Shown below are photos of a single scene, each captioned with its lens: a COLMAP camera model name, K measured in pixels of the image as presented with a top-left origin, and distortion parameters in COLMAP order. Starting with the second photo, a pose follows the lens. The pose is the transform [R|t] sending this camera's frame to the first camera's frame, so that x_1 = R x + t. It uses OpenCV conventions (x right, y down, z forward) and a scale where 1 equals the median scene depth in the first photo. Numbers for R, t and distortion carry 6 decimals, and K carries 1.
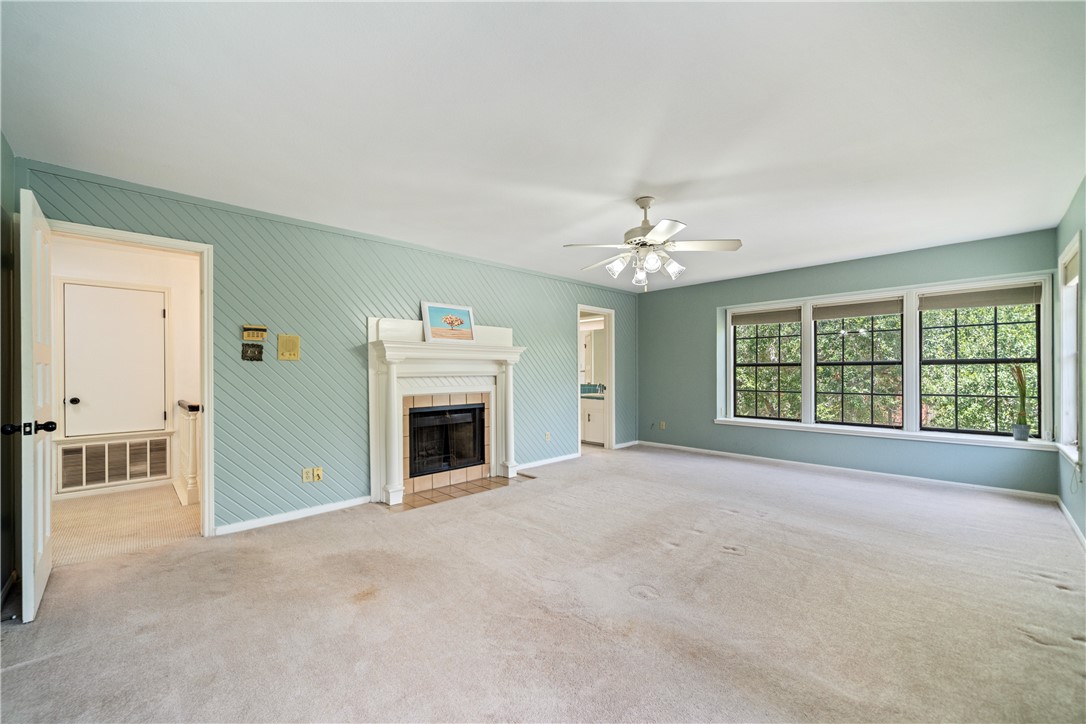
lens RADIAL K [[438.5, 0, 534.7], [0, 438.5, 370.4], [0, 0, 1]] dist [-0.001125, -0.000666]
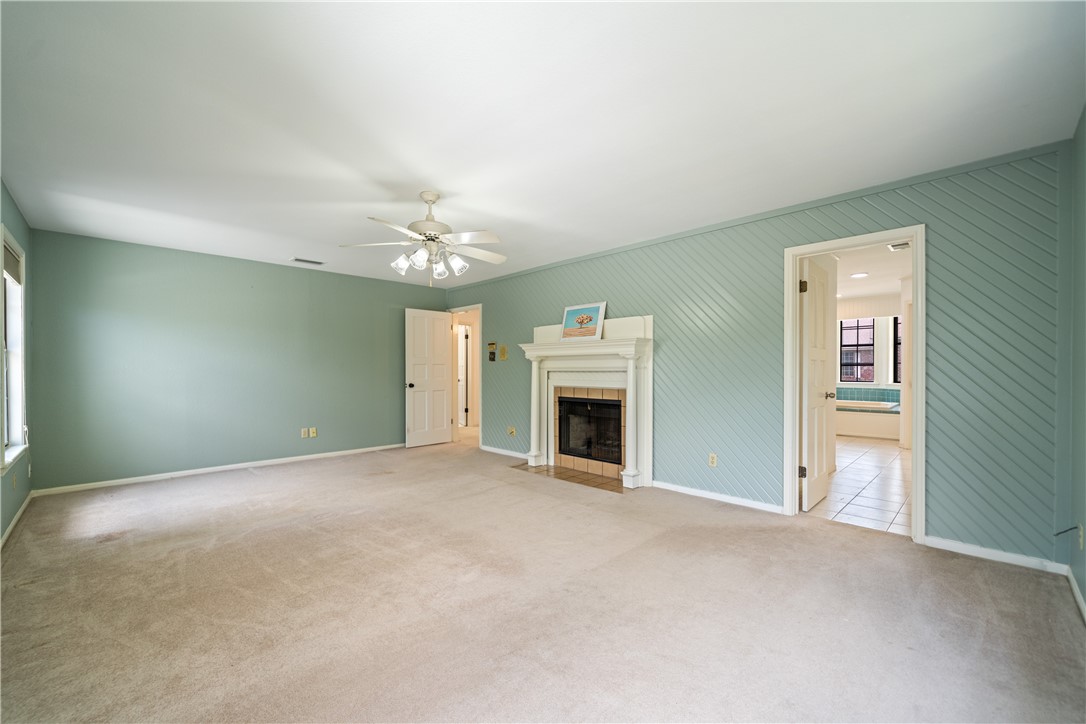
lens RADIAL K [[438.5, 0, 538.7], [0, 438.5, 368.8], [0, 0, 1]] dist [-0.001125, -0.000666]
pose [[0.000374, 0.005909, -0.999982, 0.889788], [0.004533, 0.999972, 0.005910, 0.000744], [0.999990, -0.004536, 0.000347, 0.888543]]
